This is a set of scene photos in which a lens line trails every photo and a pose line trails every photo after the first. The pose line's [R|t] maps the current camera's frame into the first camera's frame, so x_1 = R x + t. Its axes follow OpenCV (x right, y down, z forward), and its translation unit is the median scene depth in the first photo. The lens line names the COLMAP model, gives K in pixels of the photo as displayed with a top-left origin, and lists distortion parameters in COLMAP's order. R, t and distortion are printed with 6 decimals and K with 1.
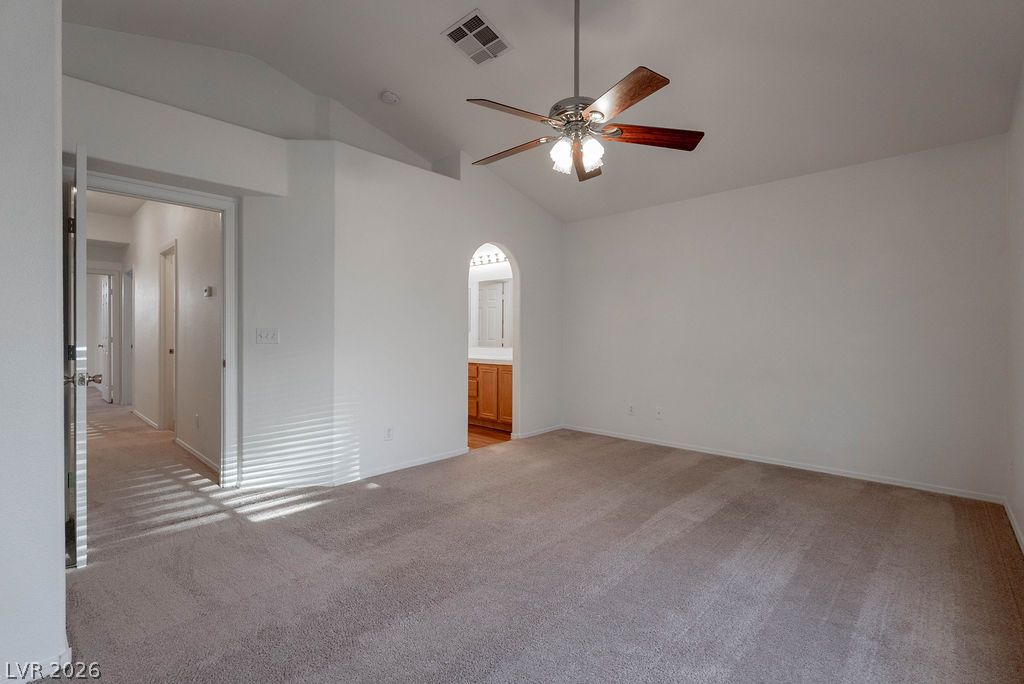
lens RADIAL K [[458.6, 0, 509.2], [0, 458.6, 340.1], [0, 0, 1]] dist [0.005344, -0.000608]
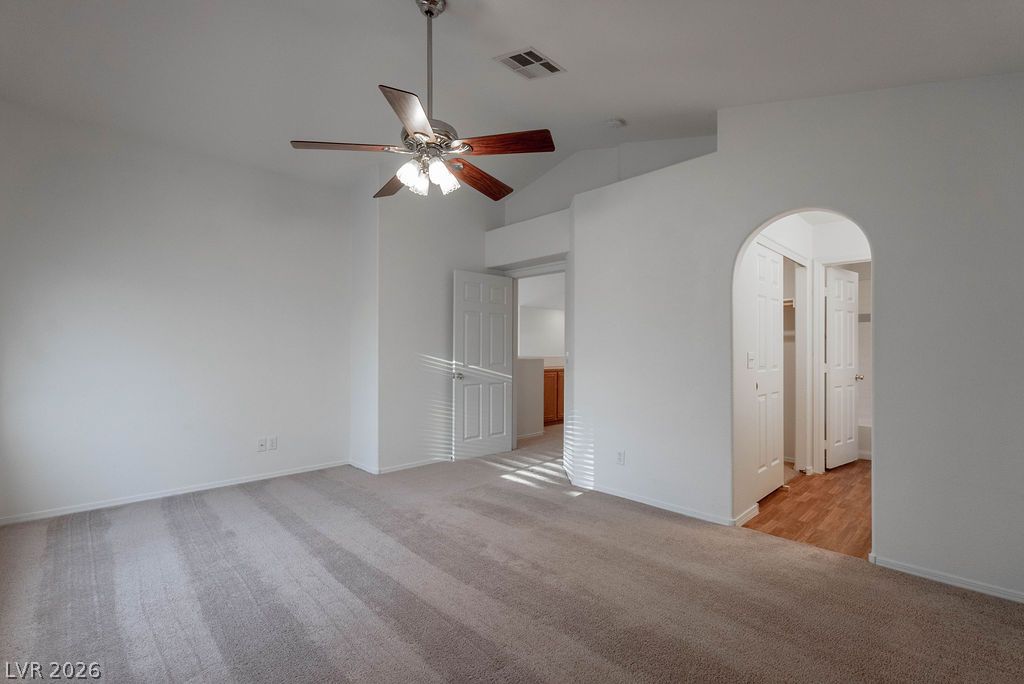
lens RADIAL K [[458.6, 0, 506.0], [0, 458.6, 345.5], [0, 0, 1]] dist [0.005344, -0.000608]
pose [[-0.057513, -0.016819, -0.998203, 0.817634], [-0.014460, 0.999767, -0.016013, -0.019508], [0.998240, 0.013513, -0.057743, 0.889238]]
